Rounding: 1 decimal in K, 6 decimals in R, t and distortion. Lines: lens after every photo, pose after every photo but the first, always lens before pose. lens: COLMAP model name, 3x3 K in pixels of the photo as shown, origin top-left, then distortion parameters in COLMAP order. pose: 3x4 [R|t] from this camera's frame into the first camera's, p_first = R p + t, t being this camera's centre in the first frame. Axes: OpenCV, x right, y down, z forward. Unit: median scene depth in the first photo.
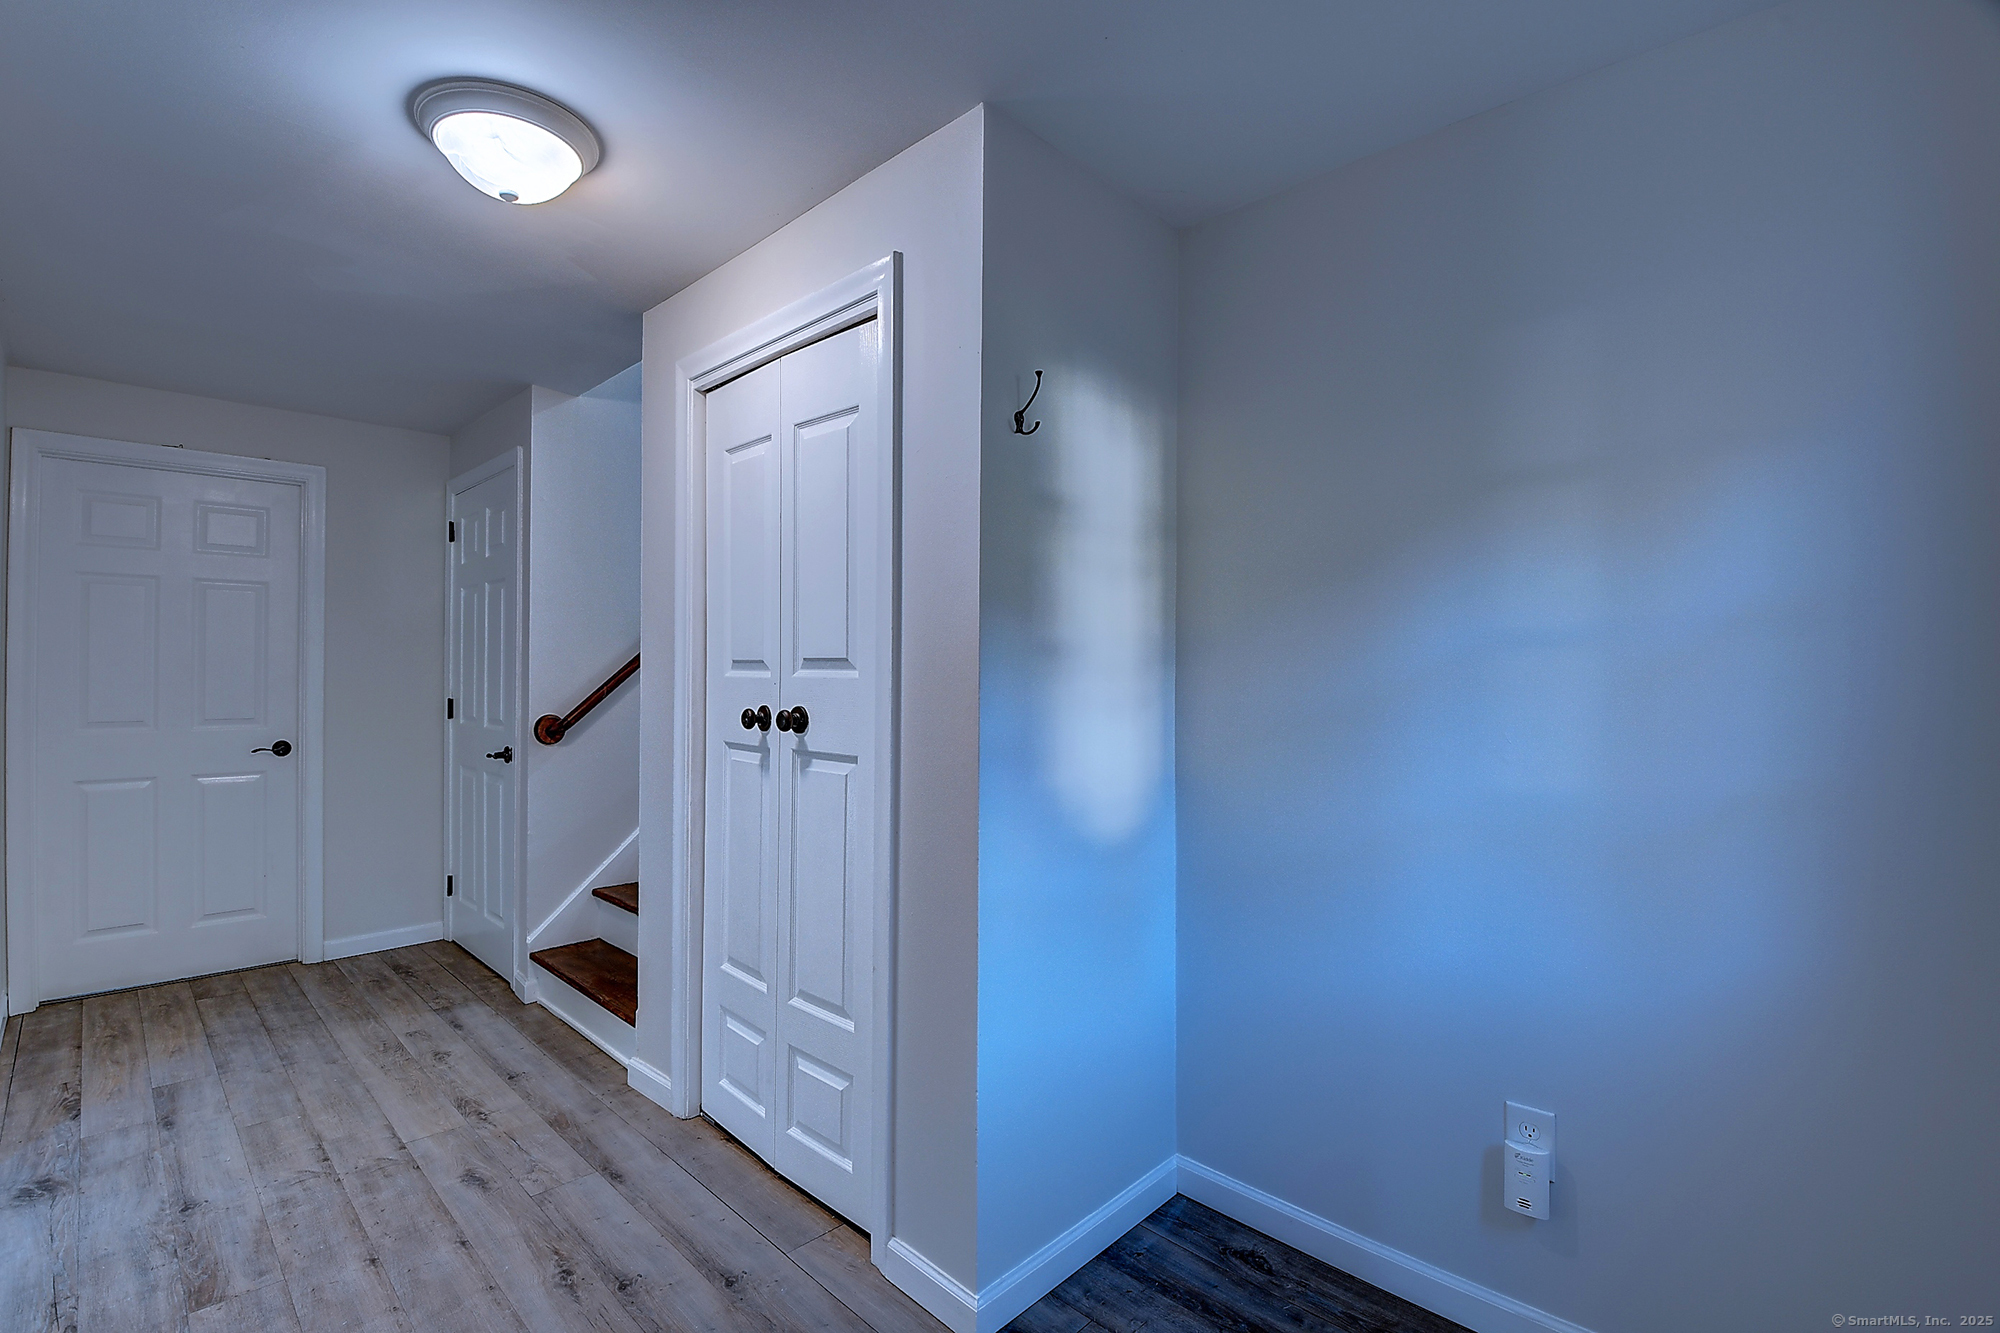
lens RADIAL K [[883.6, 0, 977.6], [0, 883.6, 666.9], [0, 0, 1]] dist [0.008876, -0.019552]
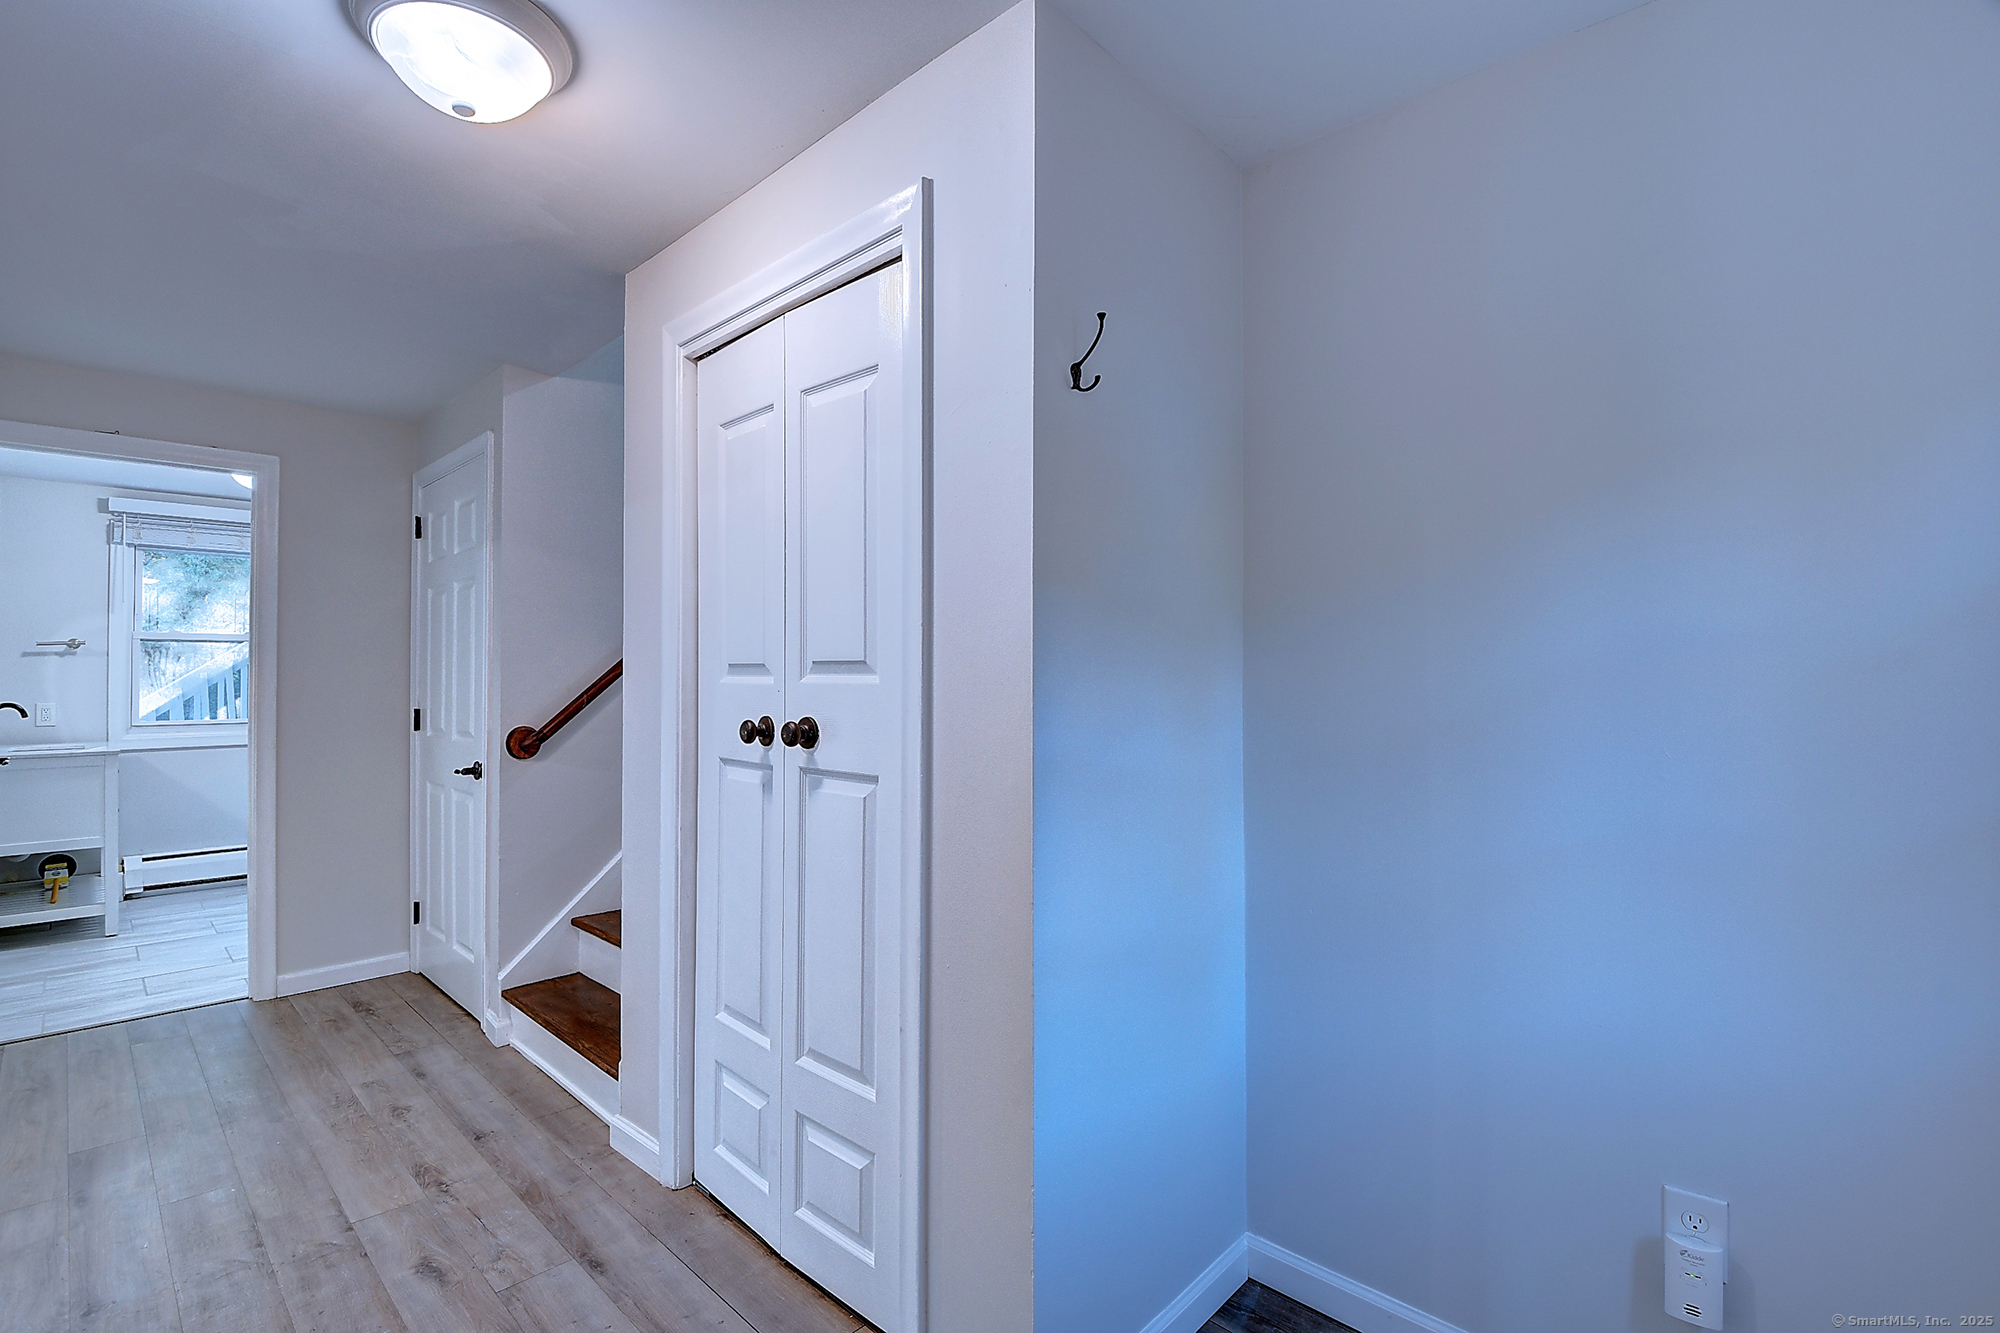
lens RADIAL K [[895.7, 0, 973.7], [0, 895.7, 662.7], [0, 0, 1]] dist [0.000094, -0.010062]
pose [[0.999951, -0.005966, 0.007857, -0.043478], [0.006052, 0.999922, -0.010902, 0.002064], [-0.007792, 0.010949, 0.999910, 0.117973]]
